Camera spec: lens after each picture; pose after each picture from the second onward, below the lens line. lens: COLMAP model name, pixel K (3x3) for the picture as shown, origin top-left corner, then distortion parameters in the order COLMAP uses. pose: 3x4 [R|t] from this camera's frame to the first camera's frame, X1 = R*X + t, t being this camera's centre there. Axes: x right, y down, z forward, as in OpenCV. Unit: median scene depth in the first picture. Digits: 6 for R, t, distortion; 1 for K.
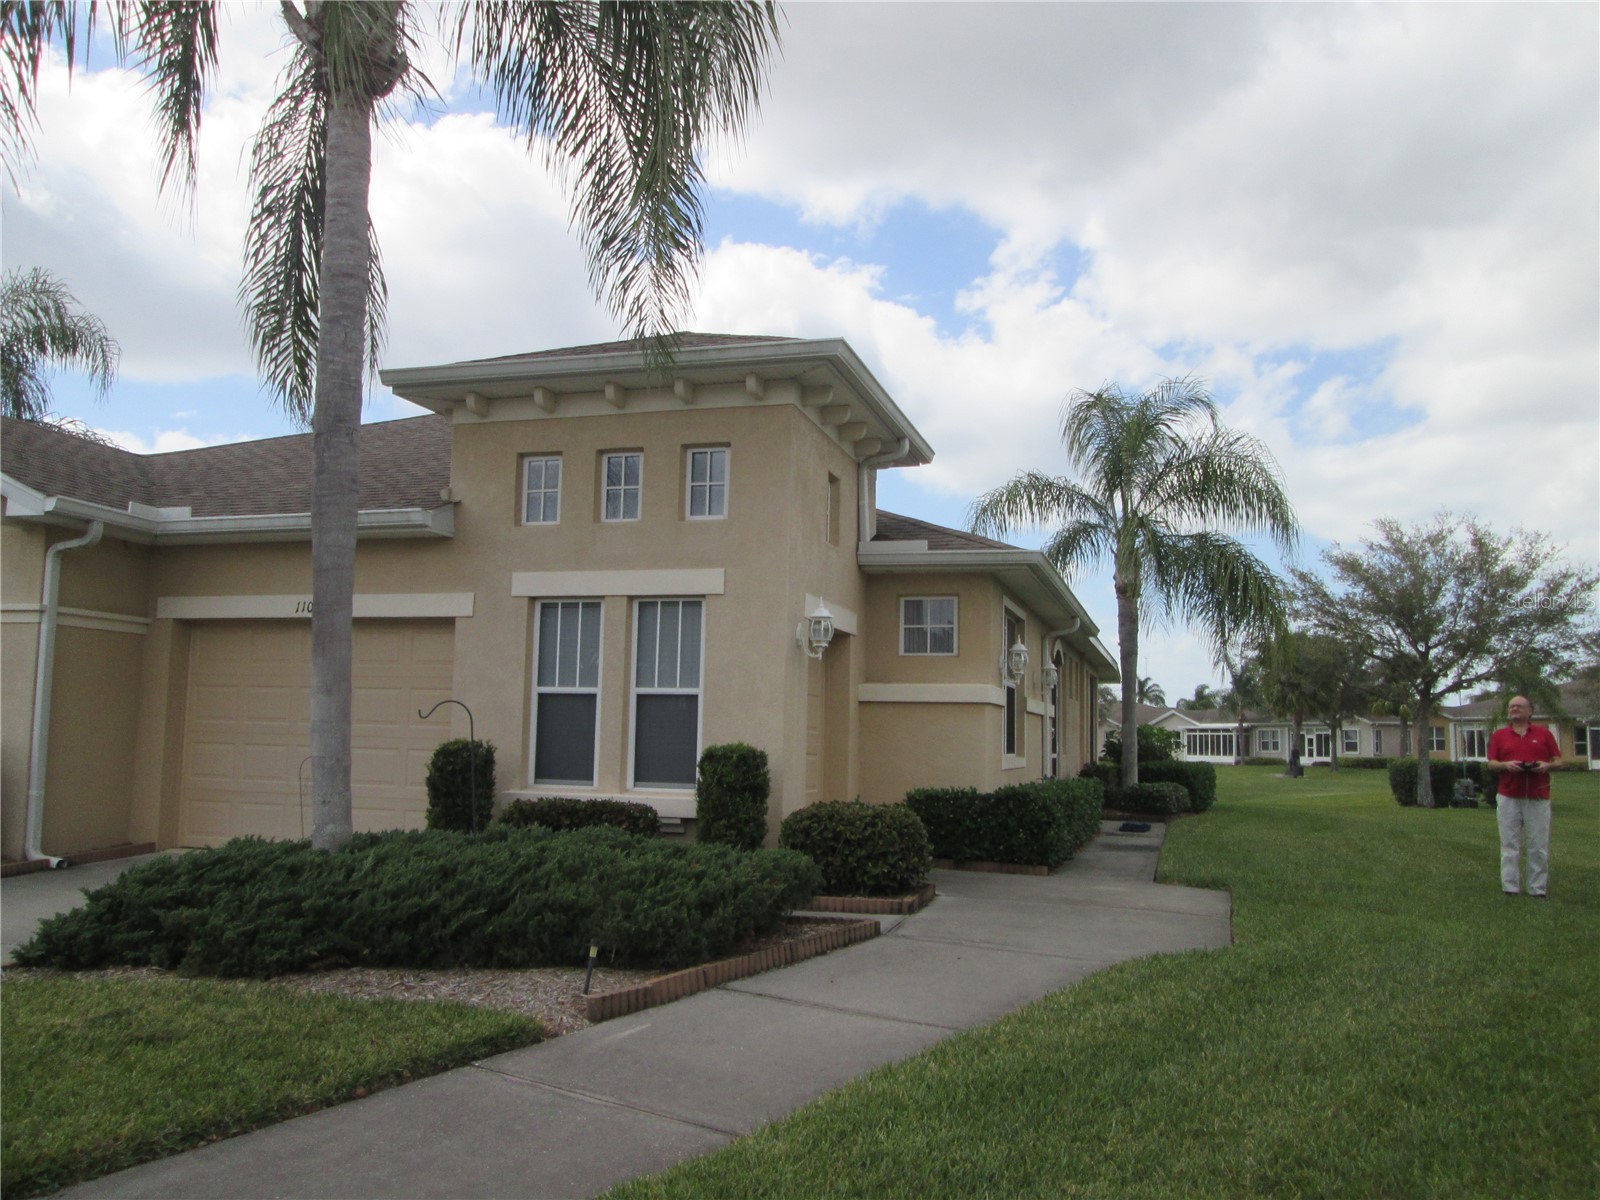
lens RADIAL K [[1300.4, 0, 798.5], [0, 1300.4, 598.7], [0, 0, 1]] dist [-0.037455, -0.000634]
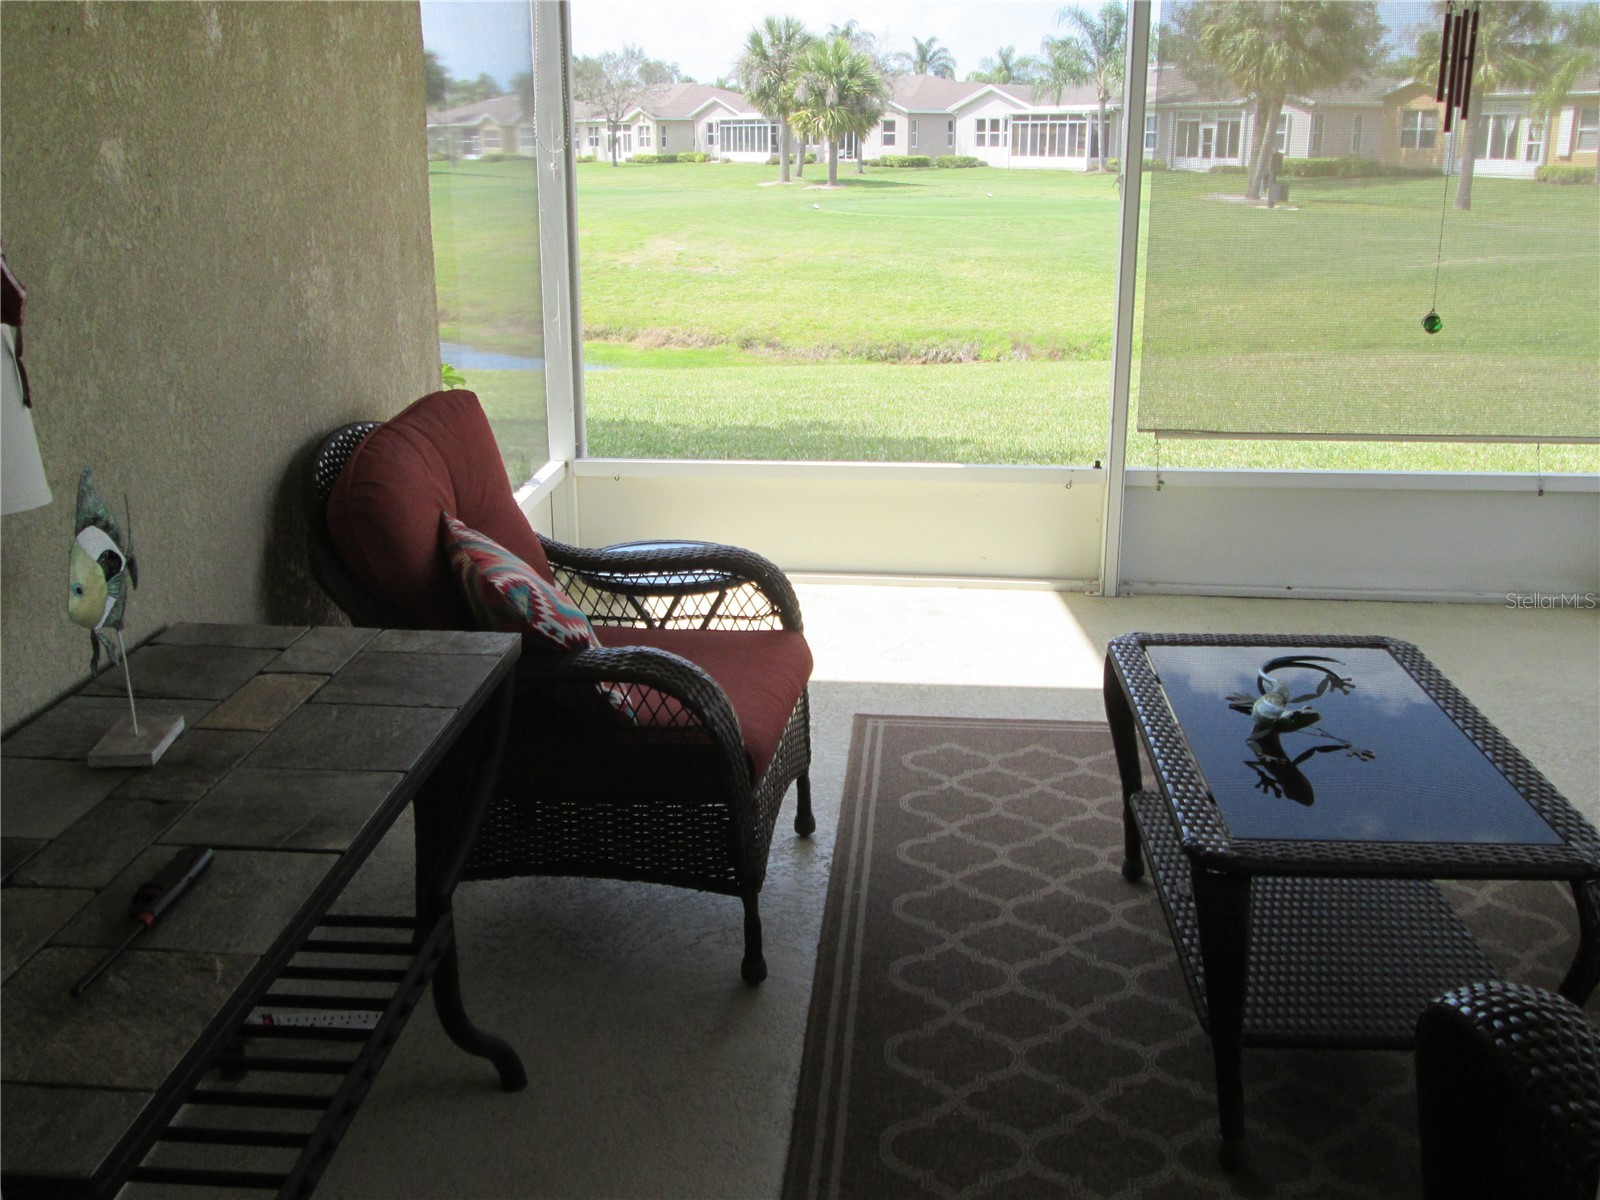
lens RADIAL K [[1536.4, 0, 805.7], [0, 1536.4, 595.0], [0, 0, 1]] dist [-0.044047, 0.000000]
pose [[0.977911, -0.075843, 0.194776, 0.033809], [-0.006392, 0.920561, 0.390547, 0.025313], [-0.208924, -0.383165, 0.899742, 0.256102]]
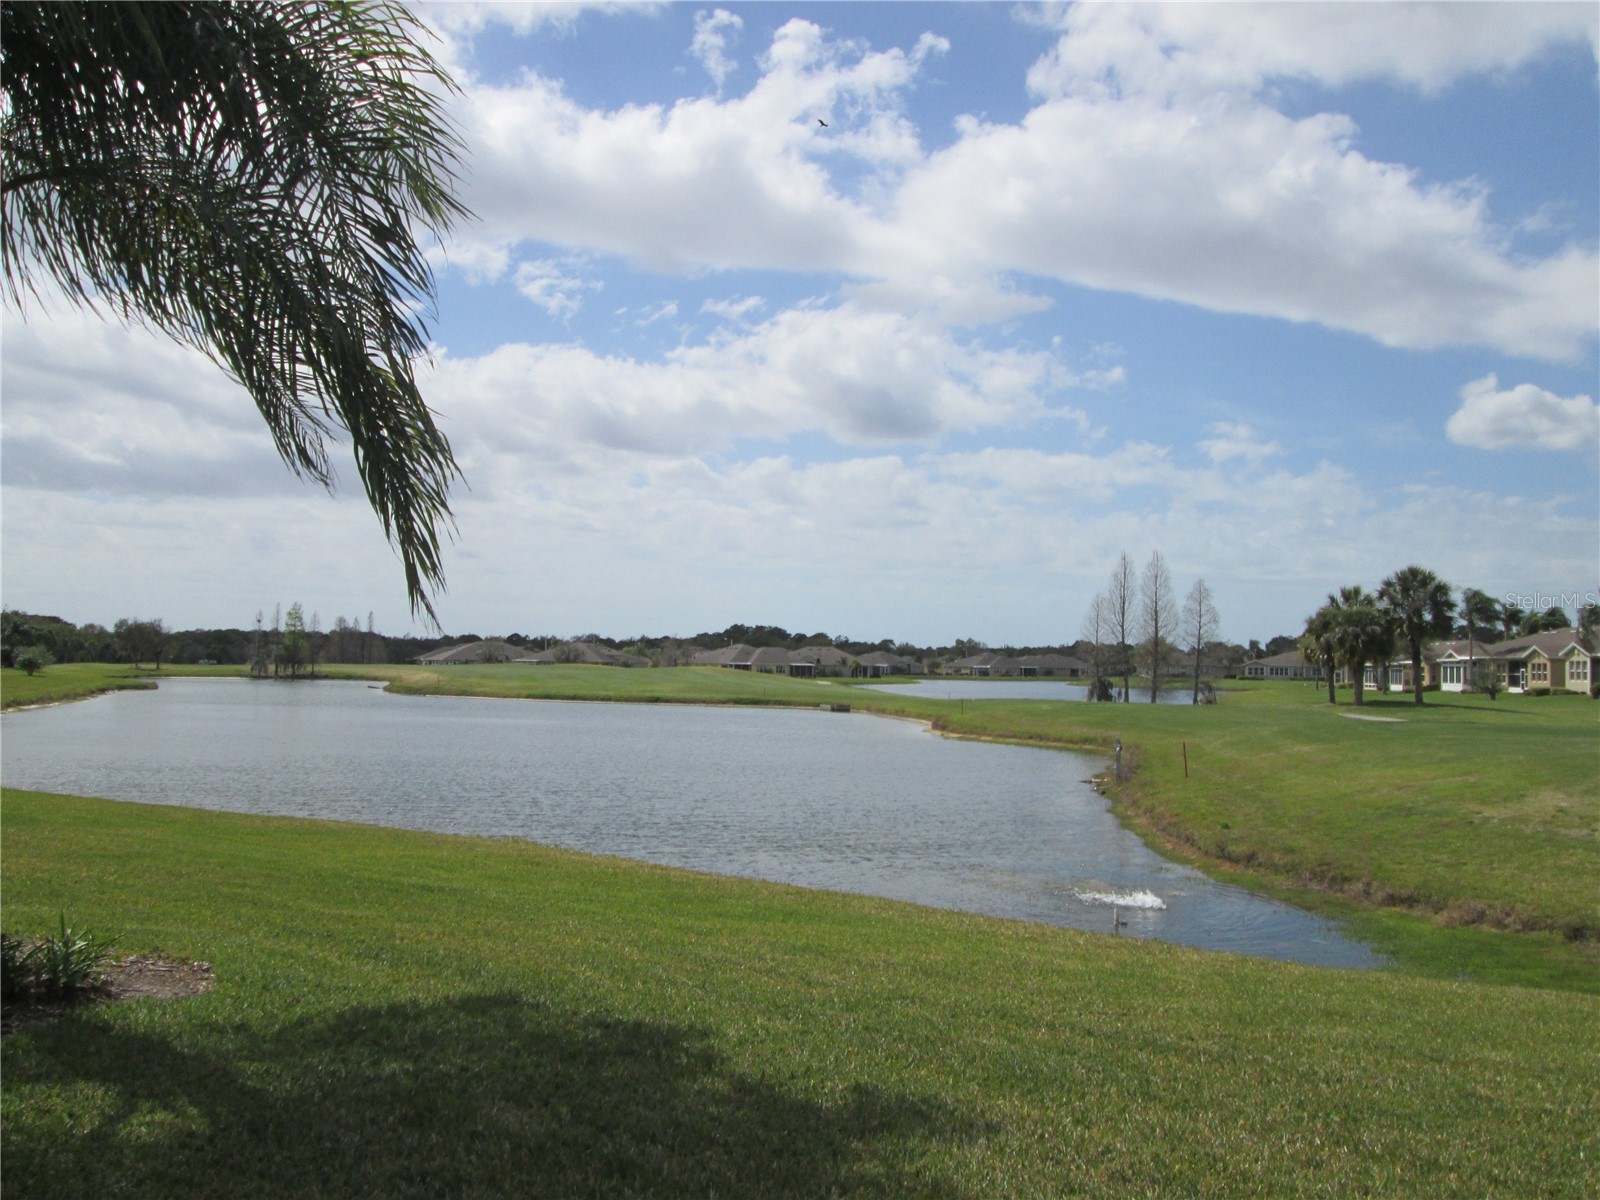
lens RADIAL K [[1536.4, 0, 807.5], [0, 1536.4, 610.6], [0, 0, 1]] dist [-0.044047, 0.000000]
pose [[0.896930, -0.018131, -0.441801, 0.076028], [0.048679, 0.997134, 0.057907, 0.030073], [0.439485, -0.073445, 0.895242, 0.293300]]
